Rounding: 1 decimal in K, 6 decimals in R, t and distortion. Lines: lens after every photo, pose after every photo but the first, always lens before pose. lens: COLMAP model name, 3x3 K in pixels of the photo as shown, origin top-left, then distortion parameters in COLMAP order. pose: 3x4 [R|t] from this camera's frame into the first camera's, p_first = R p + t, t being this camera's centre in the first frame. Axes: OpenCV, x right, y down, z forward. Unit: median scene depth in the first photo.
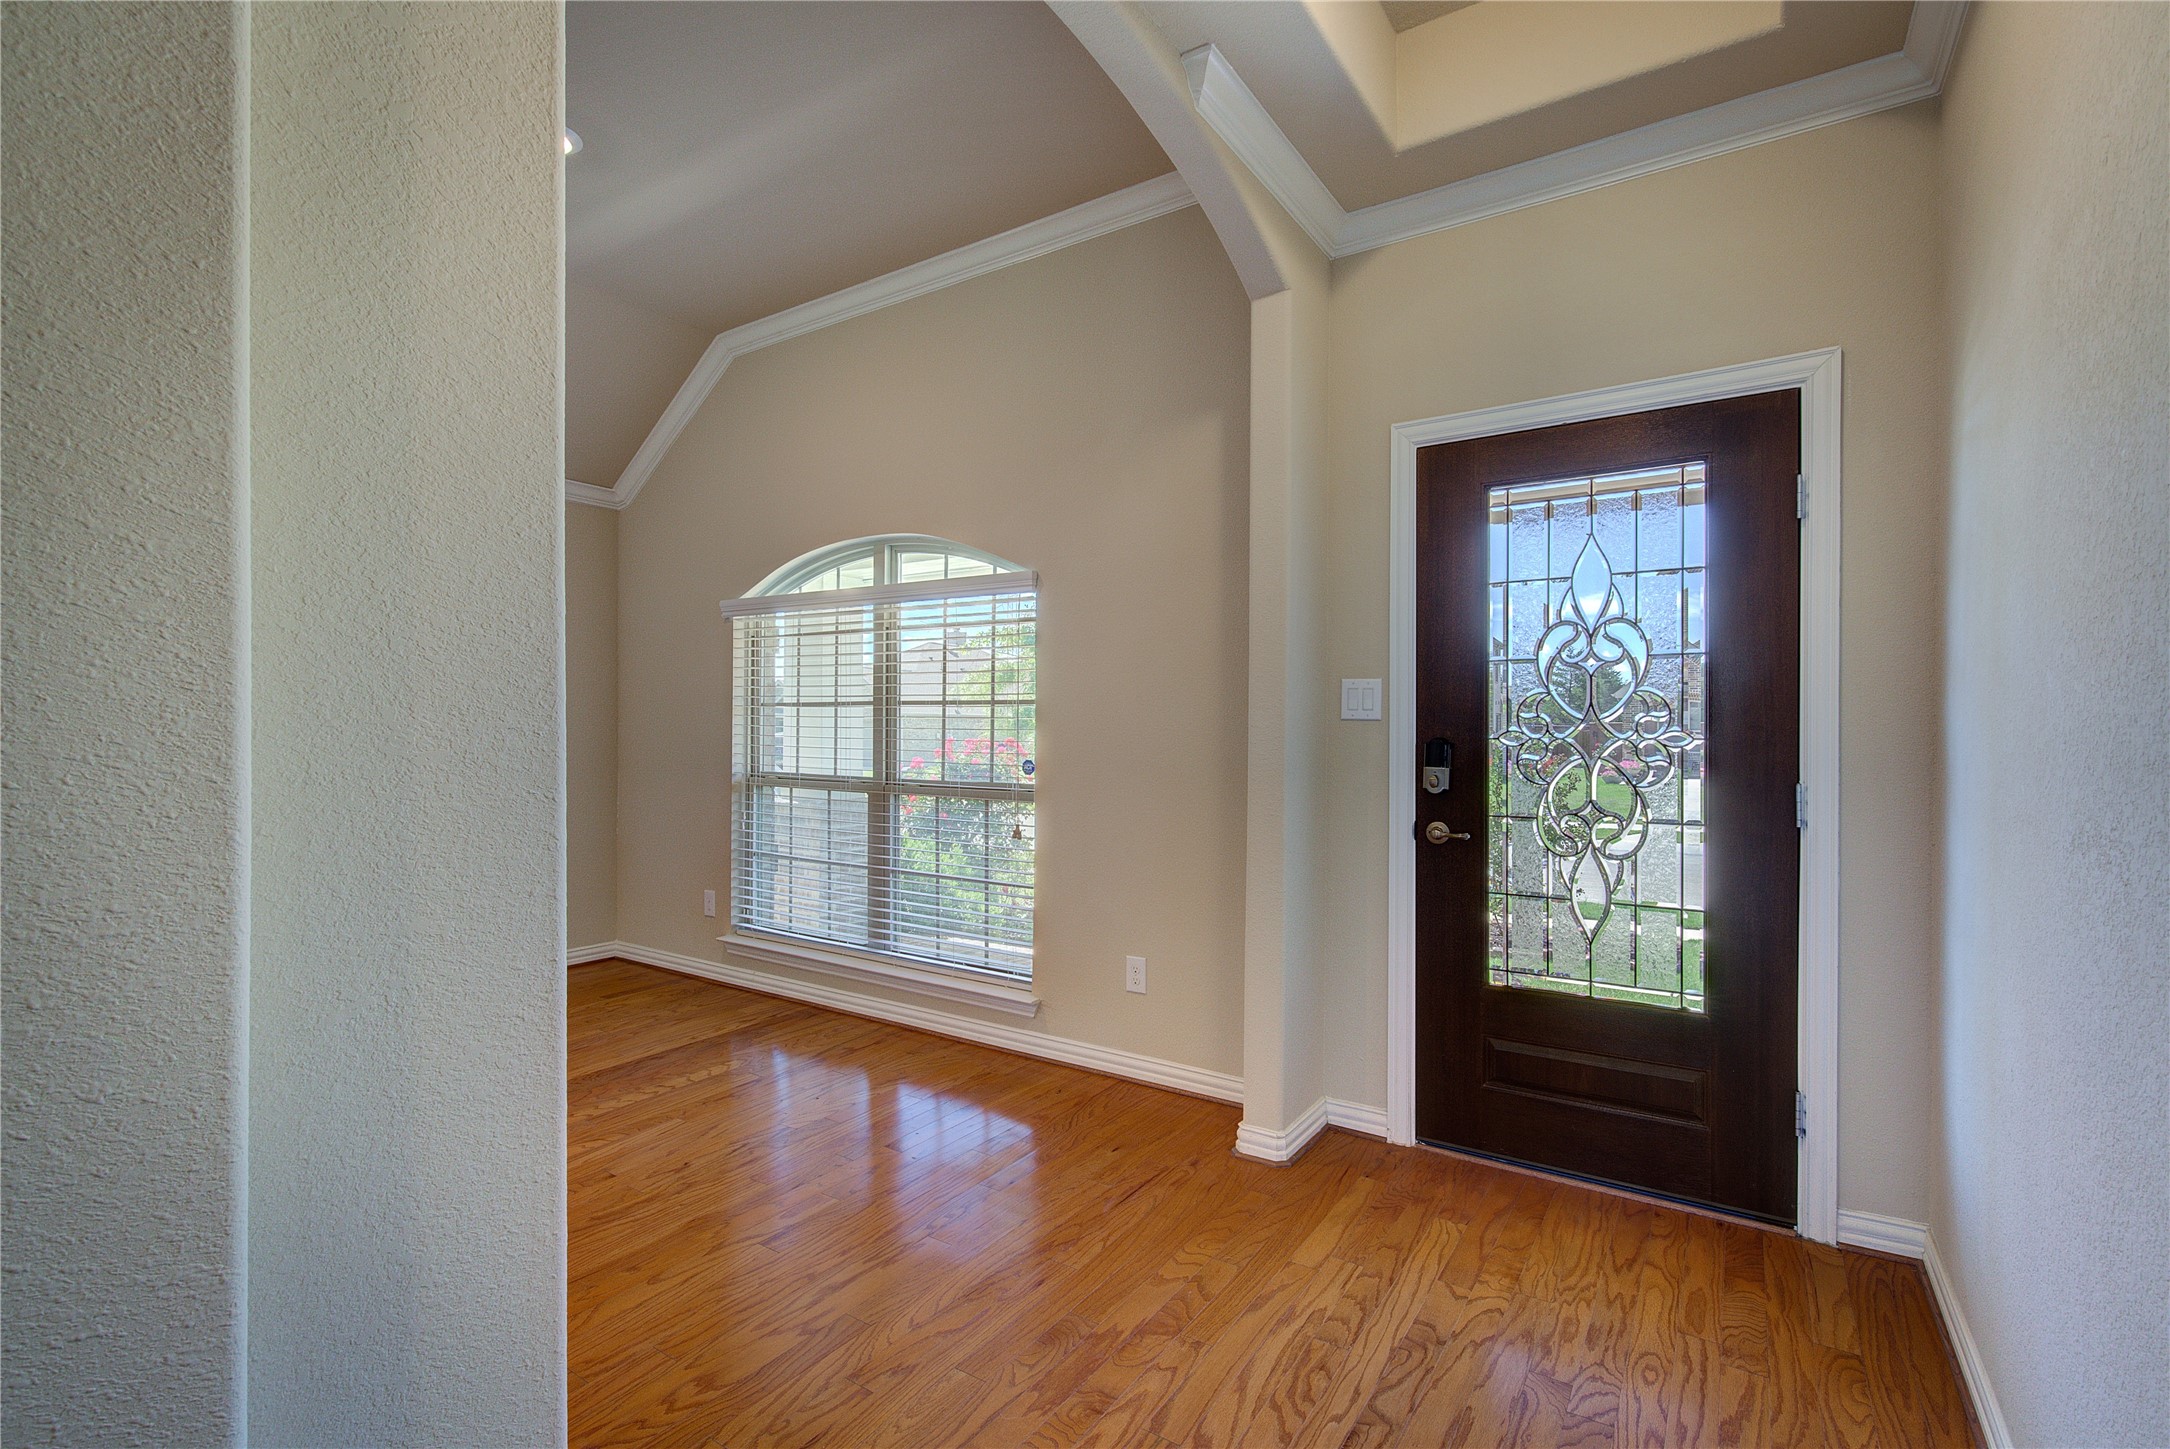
lens RADIAL K [[994.4, 0, 1096.5], [0, 994.4, 727.6], [0, 0, 1]] dist [-0.002034, 0.000931]
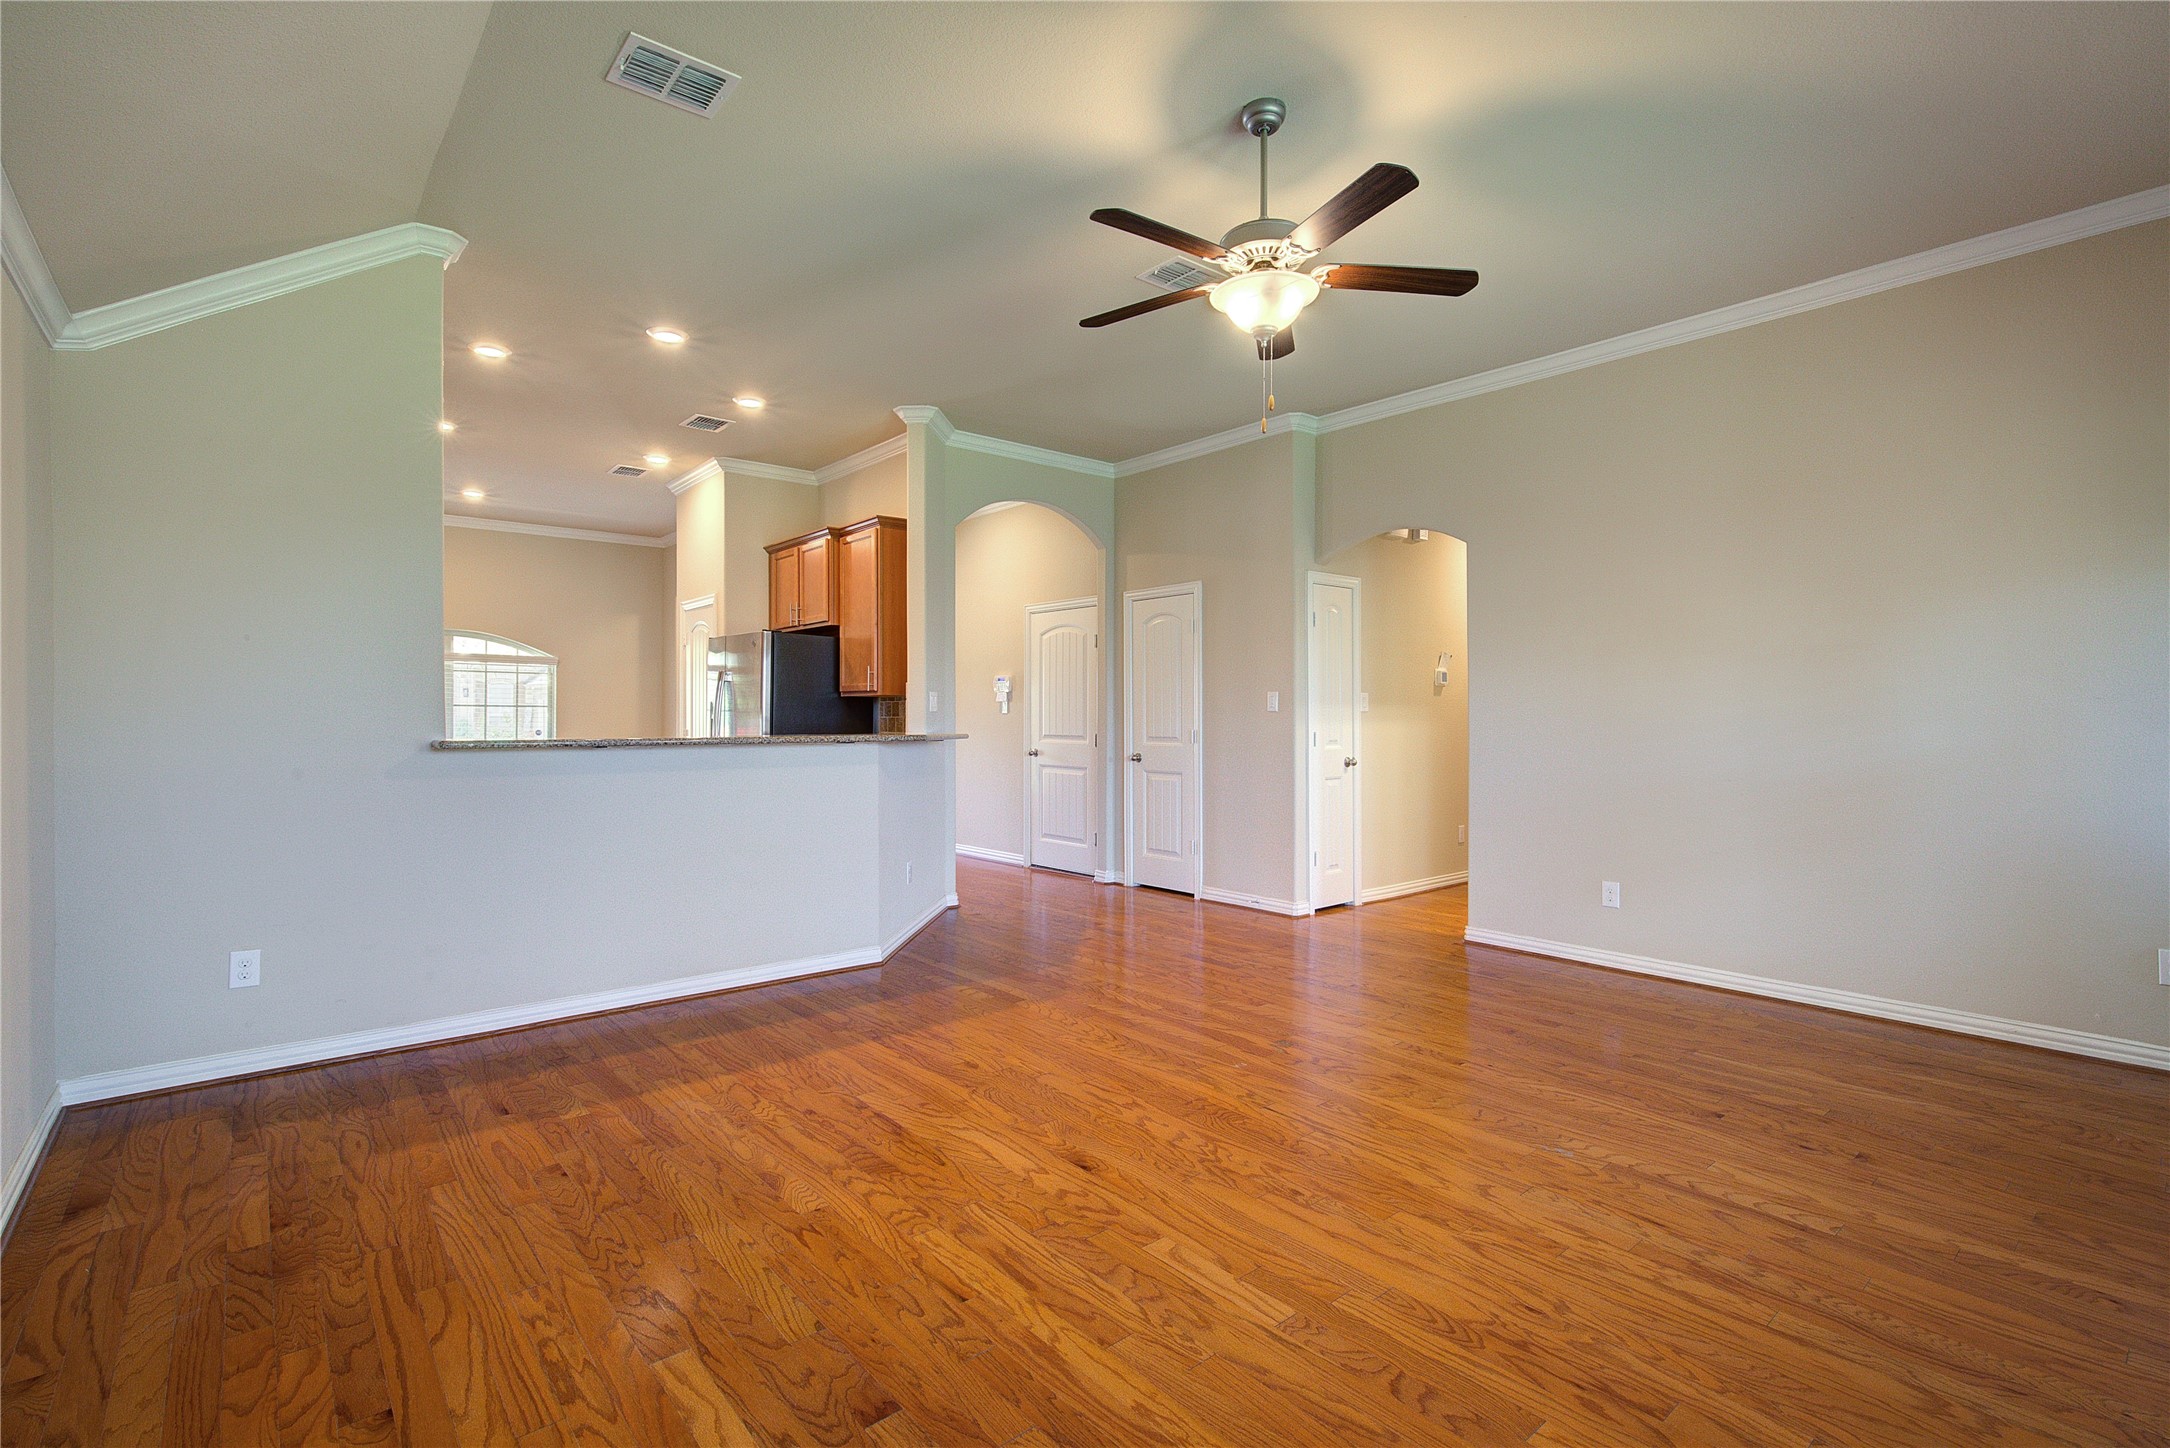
lens RADIAL K [[994.4, 0, 1096.7], [0, 994.4, 713.1], [0, 0, 1]] dist [-0.002034, 0.000931]
pose [[0.277304, 0.003655, 0.960775, -2.958793], [0.006499, 0.999963, -0.005679, 0.016614], [-0.960760, 0.007819, 0.277270, -1.457869]]
